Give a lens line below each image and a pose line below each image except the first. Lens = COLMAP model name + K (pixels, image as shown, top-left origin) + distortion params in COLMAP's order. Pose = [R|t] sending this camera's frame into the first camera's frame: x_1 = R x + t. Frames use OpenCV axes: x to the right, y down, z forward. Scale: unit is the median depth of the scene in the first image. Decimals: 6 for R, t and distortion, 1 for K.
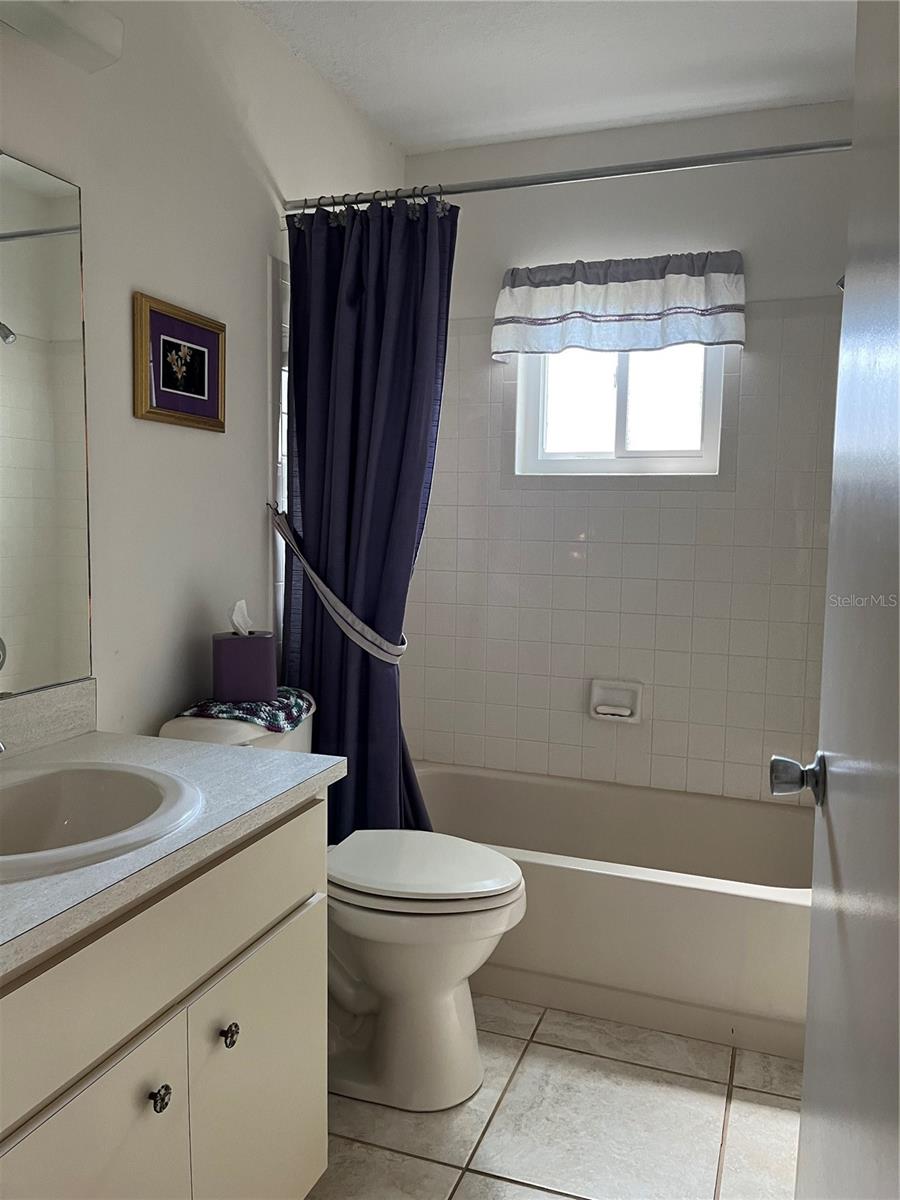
lens RADIAL K [[916.1, 0, 458.0], [0, 916.1, 594.6], [0, 0, 1]] dist [0.082442, -0.123471]
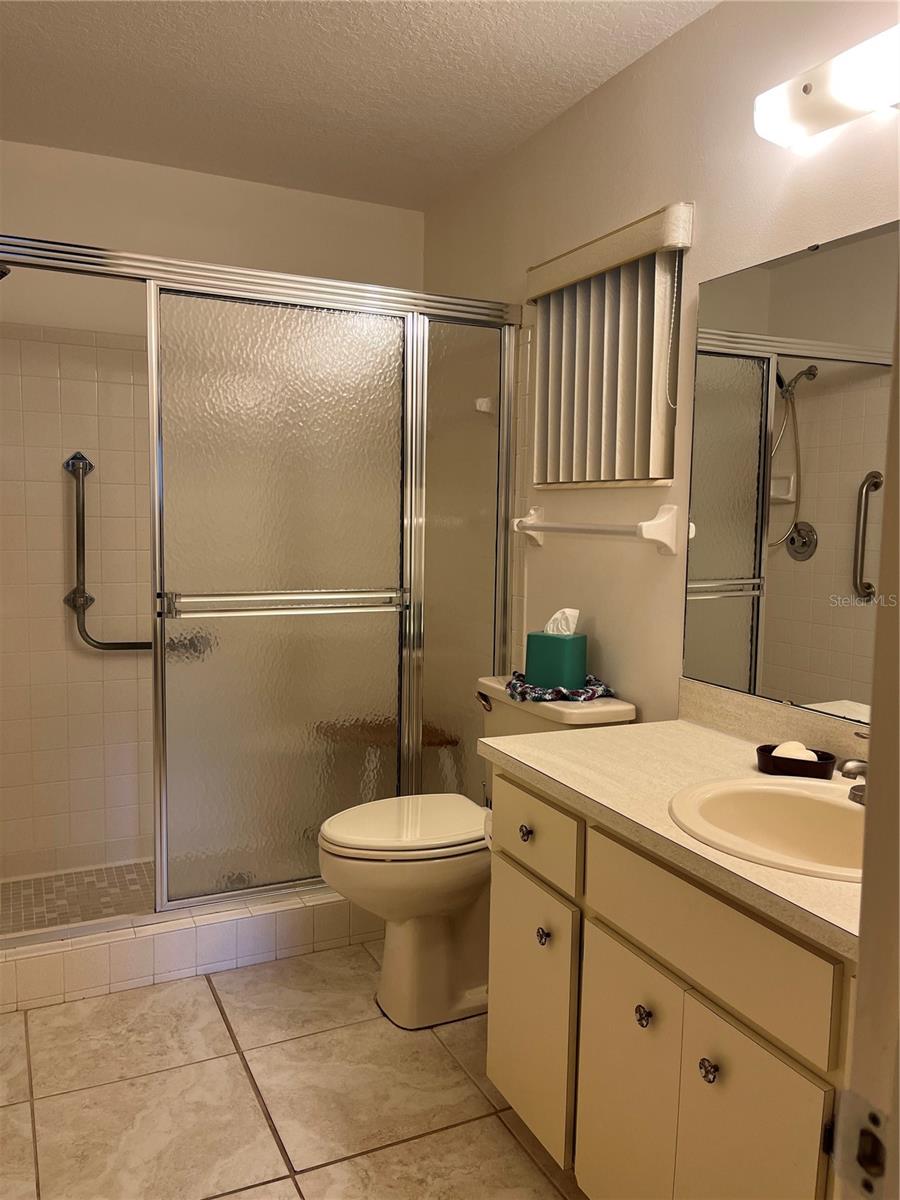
lens RADIAL K [[916.1, 0, 458.0], [0, 916.1, 594.6], [0, 0, 1]] dist [0.082442, -0.123471]
pose [[-0.702708, 0.059069, -0.709022, 0.705109], [-0.071980, 0.985532, 0.153445, -0.194477], [0.707827, 0.158863, -0.688290, 1.572905]]
